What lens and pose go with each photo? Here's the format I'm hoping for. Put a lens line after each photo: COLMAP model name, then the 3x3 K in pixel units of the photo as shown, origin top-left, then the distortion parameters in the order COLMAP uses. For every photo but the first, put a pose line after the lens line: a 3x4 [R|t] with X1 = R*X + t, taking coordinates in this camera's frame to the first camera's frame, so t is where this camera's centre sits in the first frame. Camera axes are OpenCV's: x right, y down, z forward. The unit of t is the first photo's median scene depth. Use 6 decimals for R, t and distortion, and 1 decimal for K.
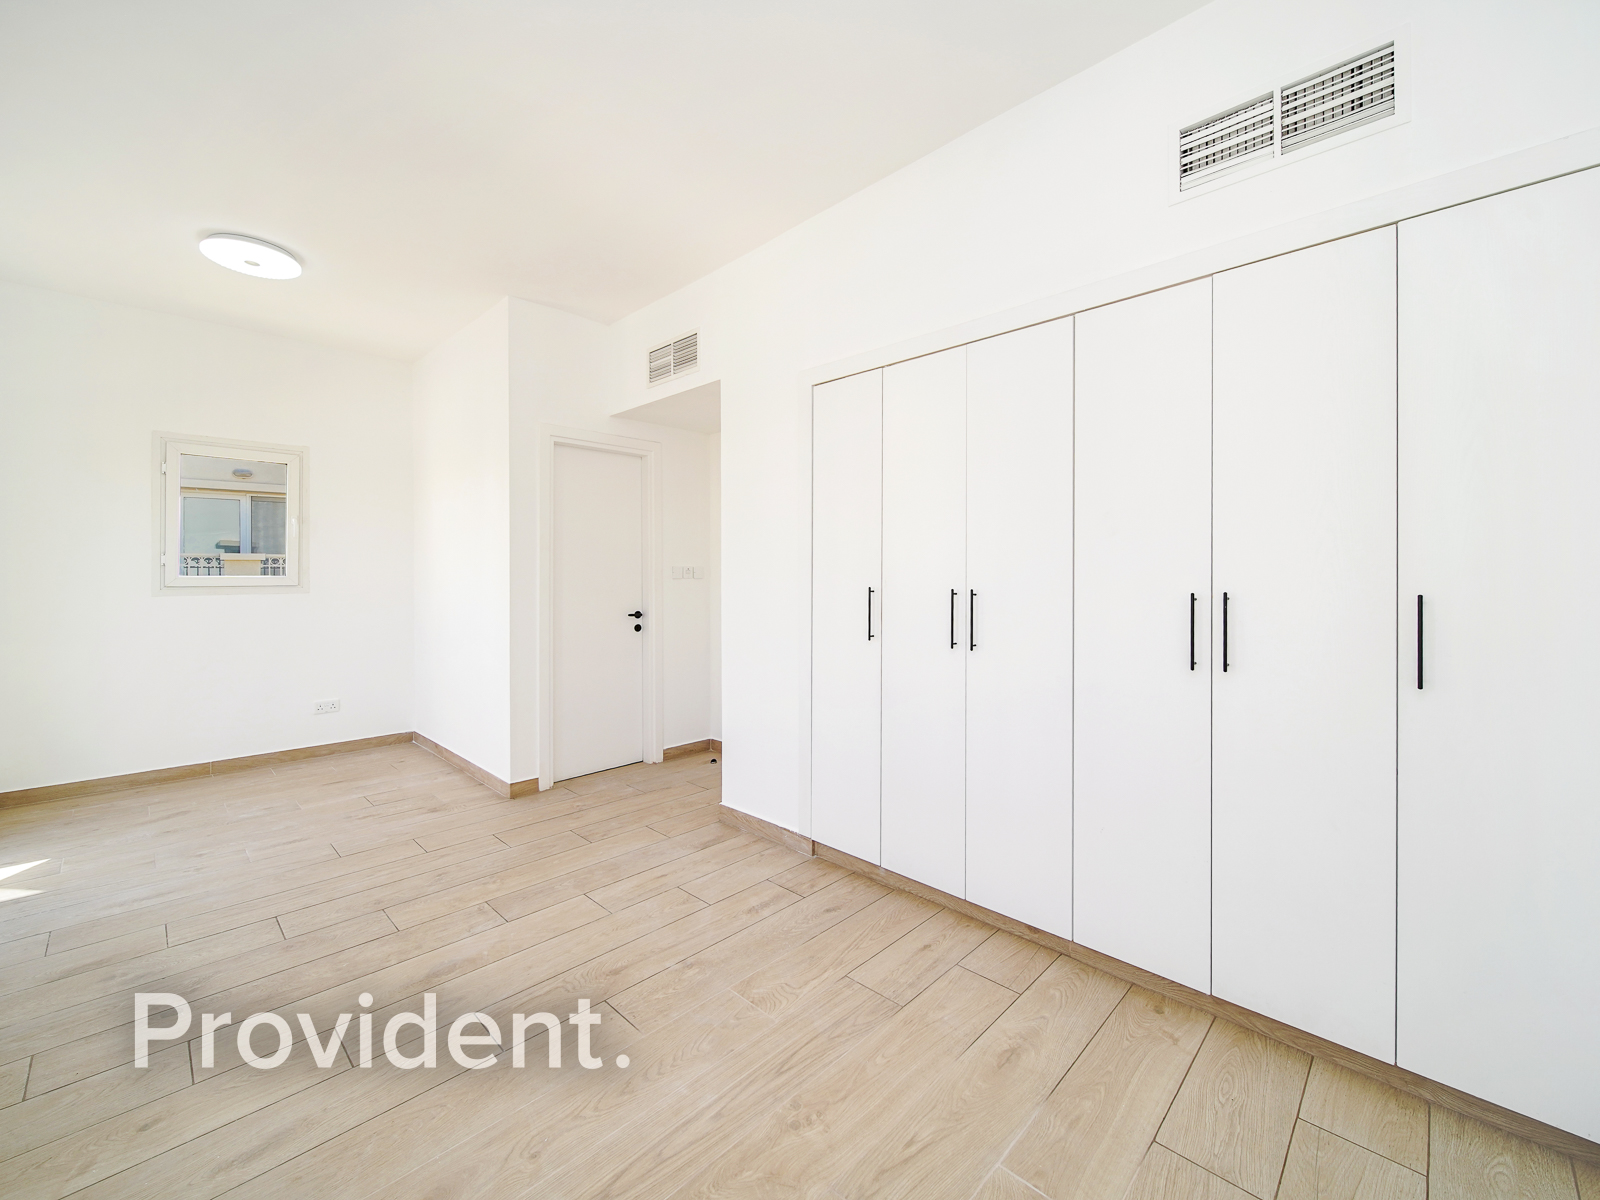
lens RADIAL K [[650.0, 0, 800.5], [0, 650.0, 570.2], [0, 0, 1]] dist [0.009097, -0.004562]
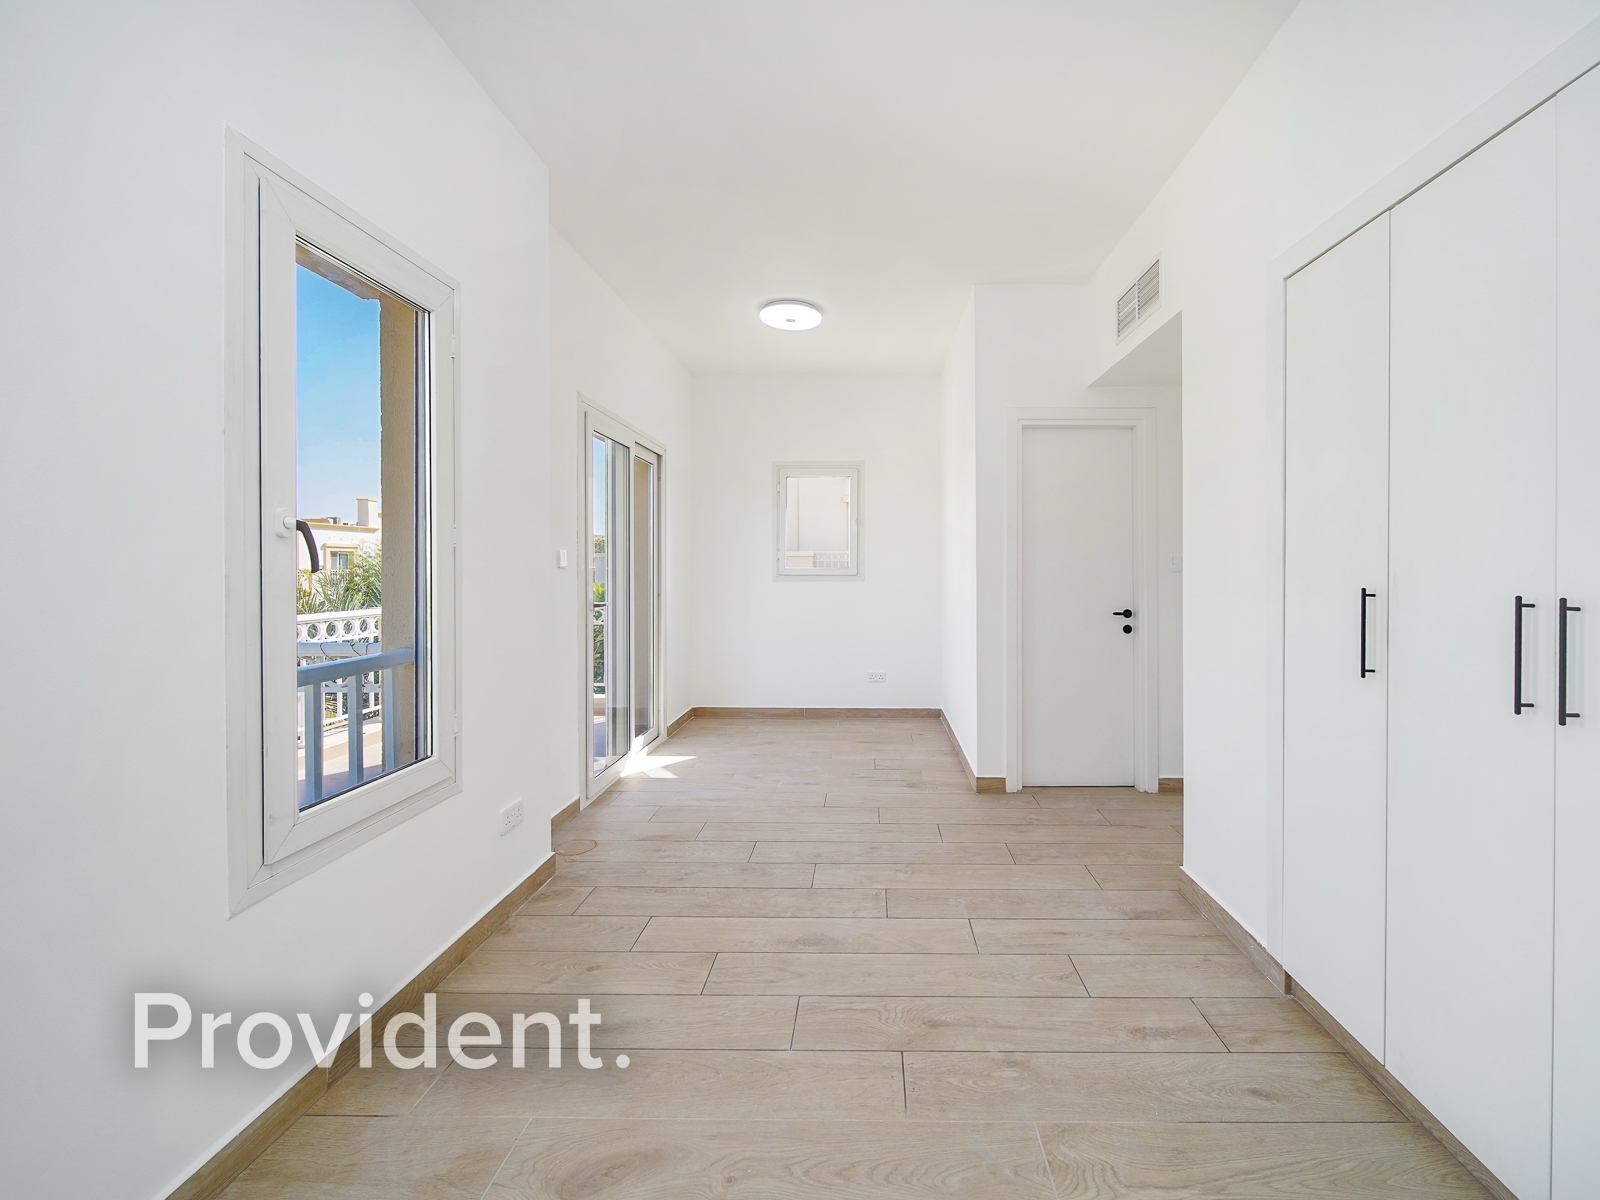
lens RADIAL K [[658.7, 0, 865.4], [0, 658.7, 563.8], [0, 0, 1]] dist [-0.000211, -0.000766]
pose [[0.696463, -0.001746, -0.717590, 0.214590], [0.003173, 0.999995, 0.000648, 0.002224], [0.717585, -0.002728, 0.696465, 0.247969]]
